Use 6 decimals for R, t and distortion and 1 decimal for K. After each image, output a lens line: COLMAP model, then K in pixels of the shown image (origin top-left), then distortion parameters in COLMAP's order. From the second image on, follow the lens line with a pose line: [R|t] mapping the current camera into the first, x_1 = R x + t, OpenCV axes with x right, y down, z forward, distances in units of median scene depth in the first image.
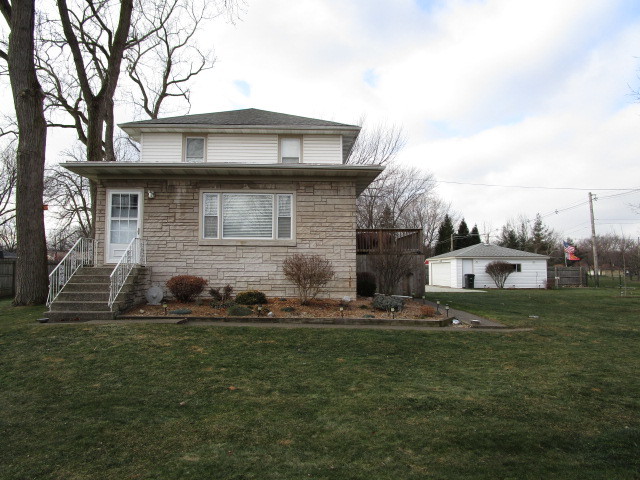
lens RADIAL K [[447.8, 0, 320.0], [0, 447.8, 240.0], [0, 0, 1]] dist [-0.037231, -0.001705]
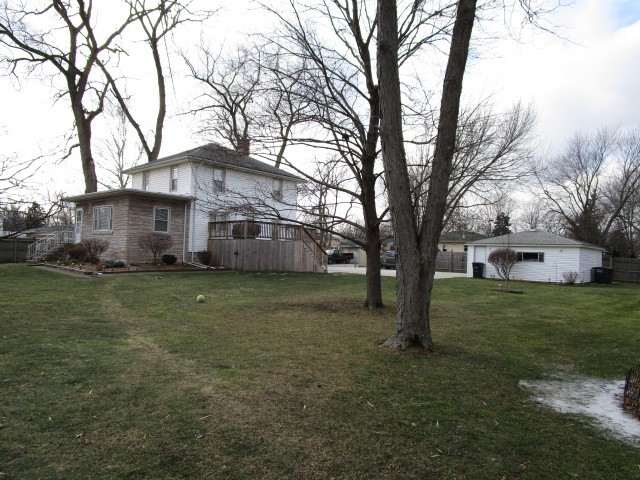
lens RADIAL K [[447.8, 0, 320.0], [0, 447.8, 240.0], [0, 0, 1]] dist [-0.037231, -0.001705]
pose [[0.715562, -0.002392, -0.698545, 1.874850], [0.017166, 0.999752, 0.014160, 0.027657], [0.698339, -0.022123, 0.715426, 0.271854]]
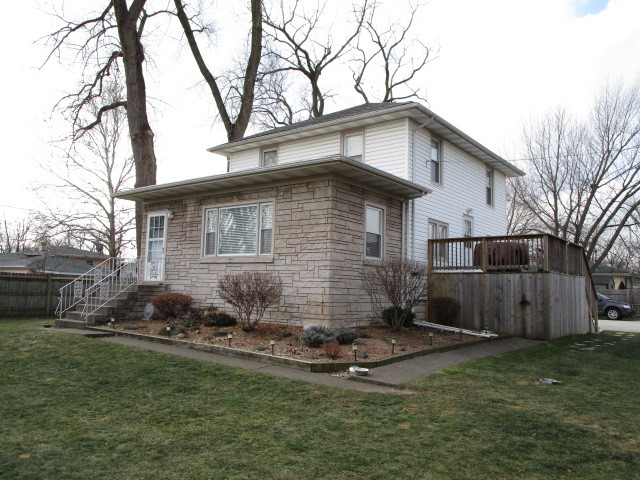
lens RADIAL K [[521.2, 0, 320.0], [0, 521.2, 240.0], [0, 0, 1]] dist [-0.042865, 0.005692]
pose [[0.759094, -0.043376, -0.649534, 0.660344], [0.018947, 0.998827, -0.044558, 0.016720], [0.650705, 0.021517, 0.759025, 0.301275]]
